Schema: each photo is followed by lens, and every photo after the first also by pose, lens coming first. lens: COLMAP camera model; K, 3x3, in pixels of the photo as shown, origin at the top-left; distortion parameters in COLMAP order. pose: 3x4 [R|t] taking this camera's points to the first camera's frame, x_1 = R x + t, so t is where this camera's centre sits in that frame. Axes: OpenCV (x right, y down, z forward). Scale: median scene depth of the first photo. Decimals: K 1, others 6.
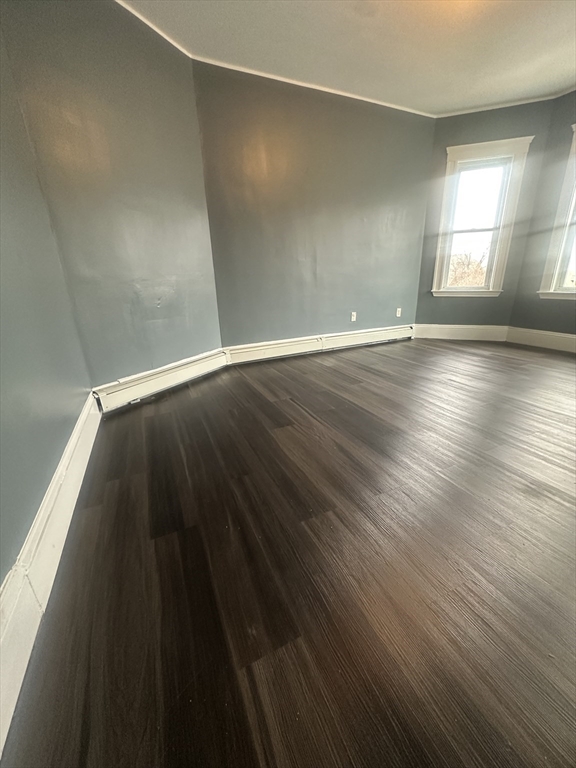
lens RADIAL K [[306.8, 0, 285.4], [0, 306.8, 383.2], [0, 0, 1]] dist [-0.004166, -0.000533]
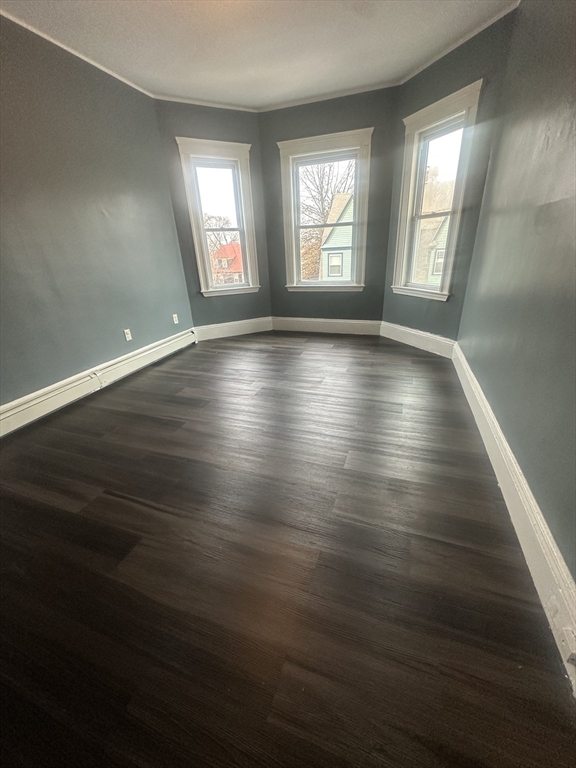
lens RADIAL K [[306.8, 0, 290.0], [0, 306.8, 382.8], [0, 0, 1]] dist [-0.004166, -0.000533]
pose [[0.698511, -0.291473, 0.653548, -0.042652], [0.254377, 0.954775, 0.153938, -0.110454], [-0.668860, 0.058720, 0.741065, 0.122587]]
